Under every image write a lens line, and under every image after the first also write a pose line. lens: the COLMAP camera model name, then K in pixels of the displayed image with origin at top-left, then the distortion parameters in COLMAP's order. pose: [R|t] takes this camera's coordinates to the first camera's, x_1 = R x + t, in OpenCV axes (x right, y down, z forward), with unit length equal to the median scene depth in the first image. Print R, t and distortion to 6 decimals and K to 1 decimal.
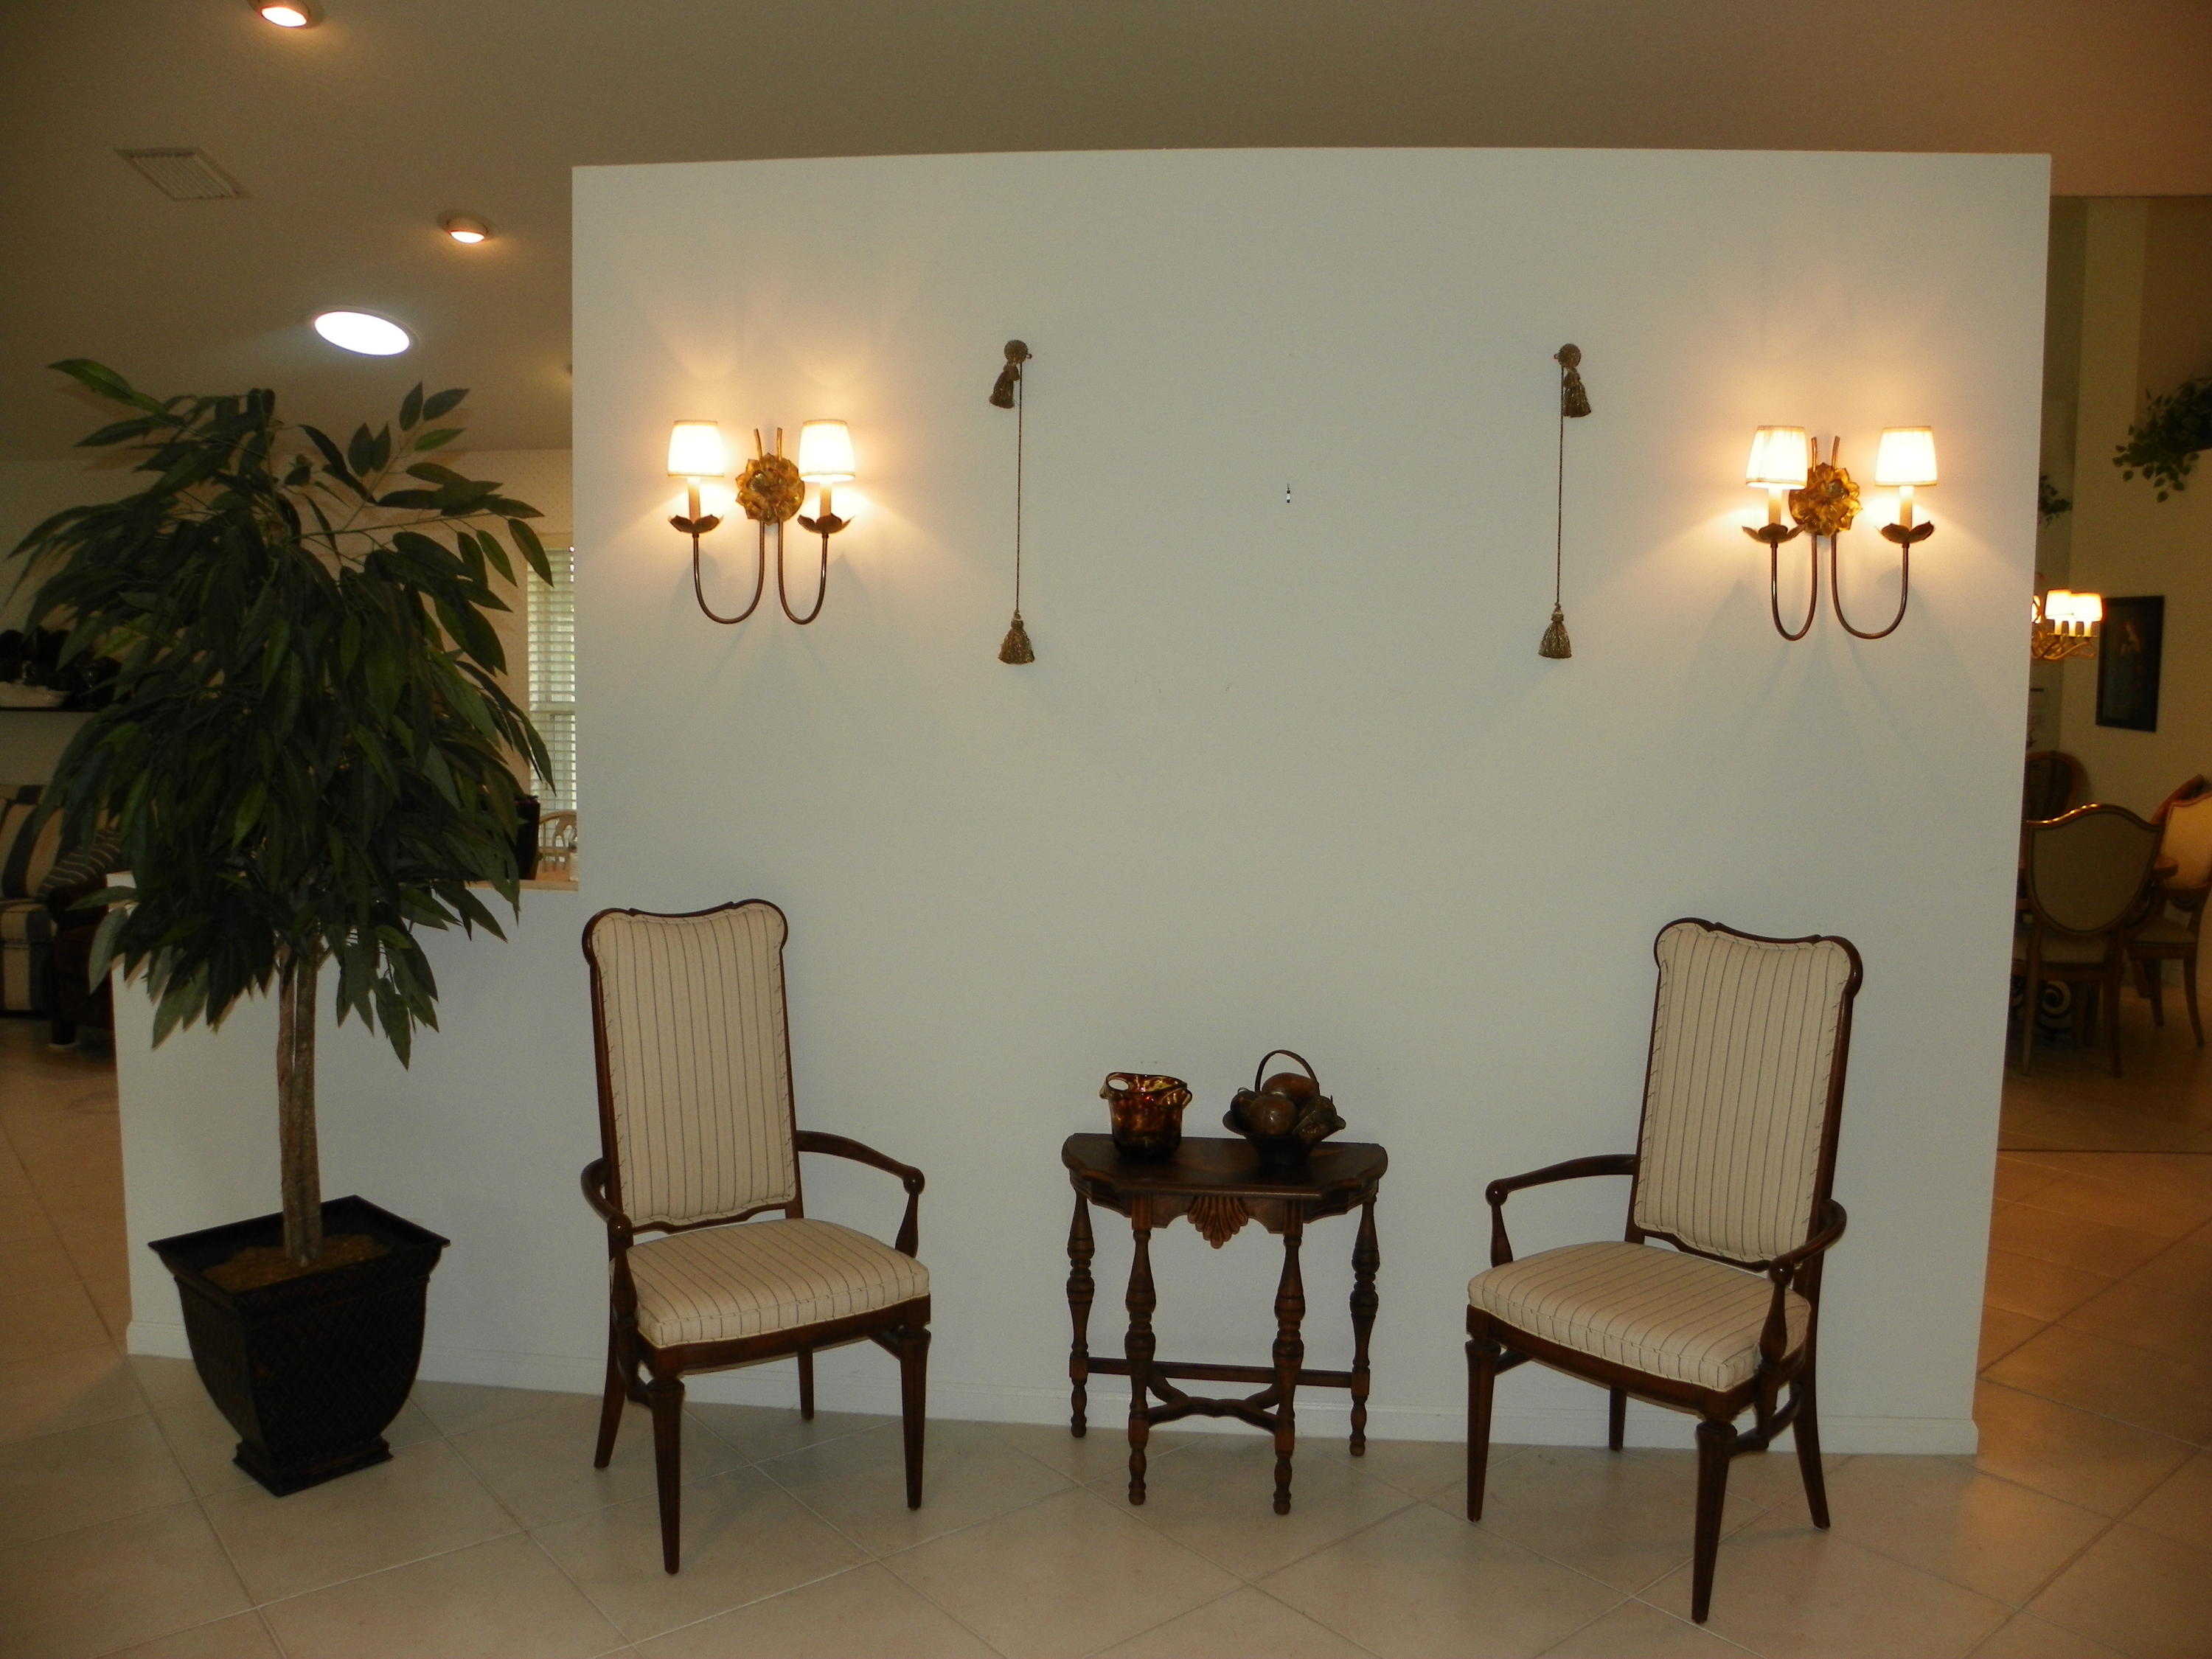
lens RADIAL K [[1822.9, 0, 1109.4], [0, 1822.9, 776.6], [0, 0, 1]] dist [-0.136969, -0.004868]
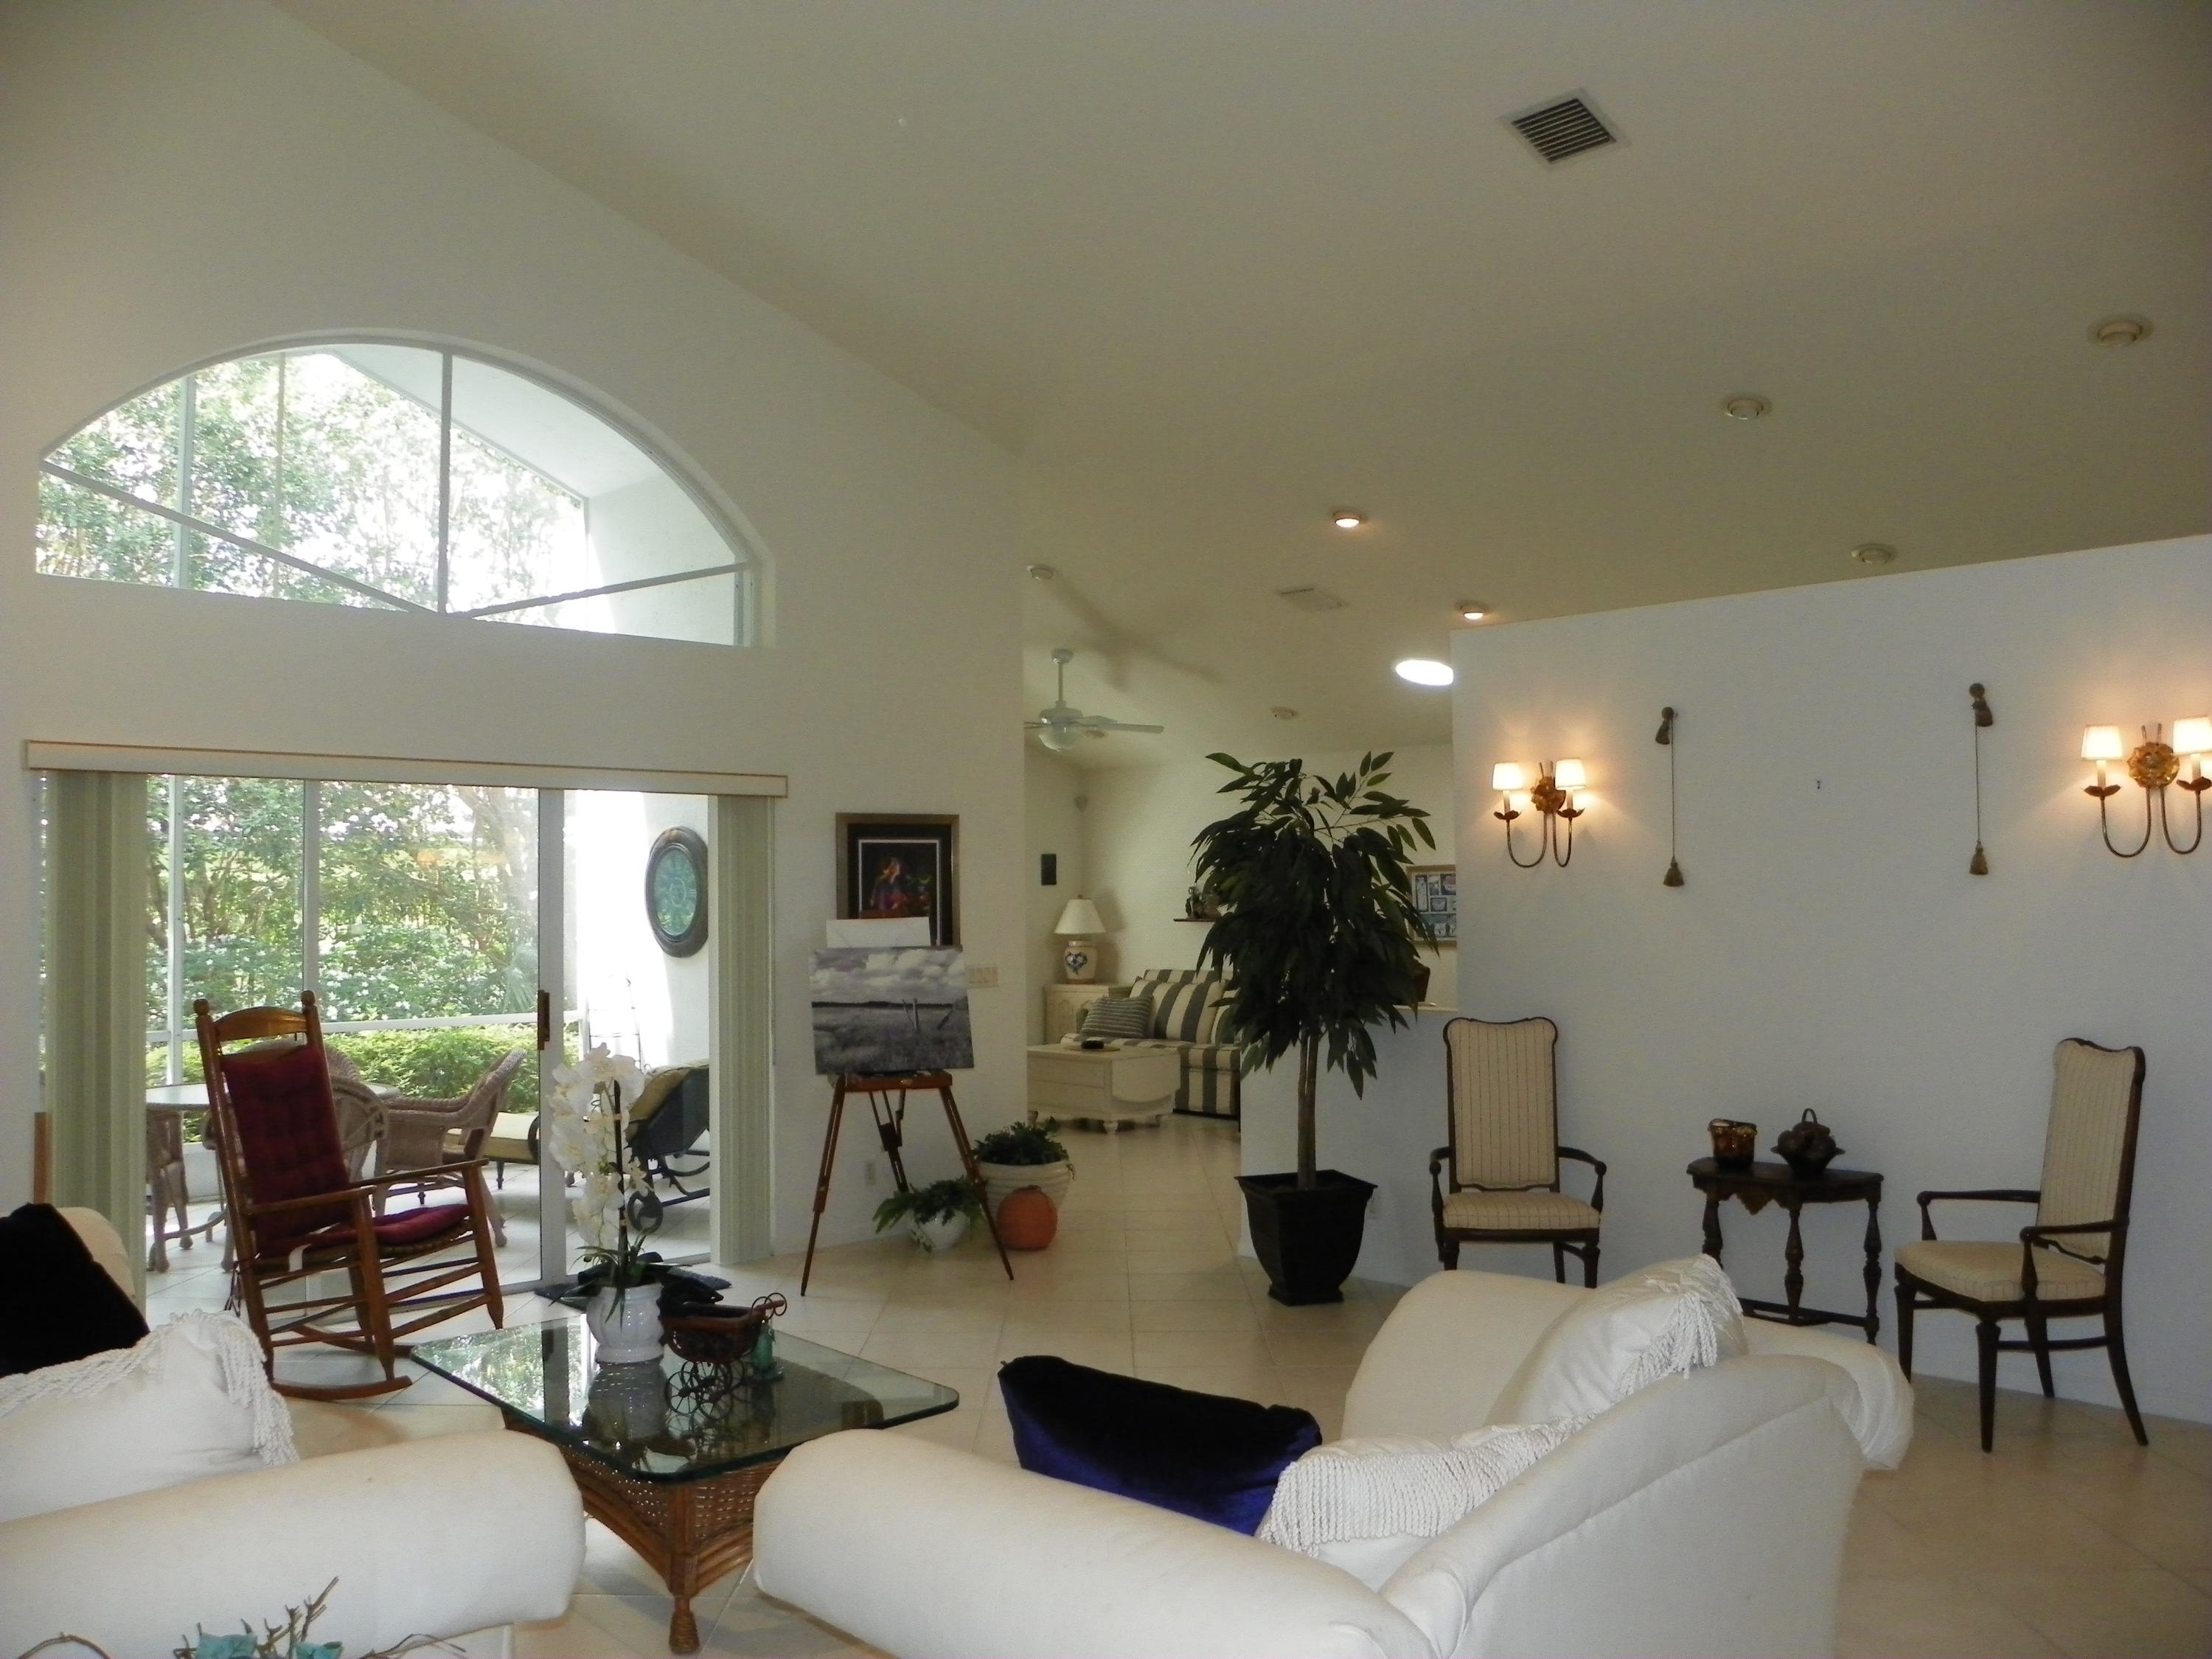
lens RADIAL K [[1756.3, 0, 1106.0], [0, 1756.3, 829.5], [0, 0, 1]] dist [-0.042757, 0.001121]
pose [[0.768440, -0.043190, -0.638462, 0.646153], [-0.028480, 0.994423, -0.101547, 0.075536], [0.639287, 0.096216, 0.762925, -0.698187]]
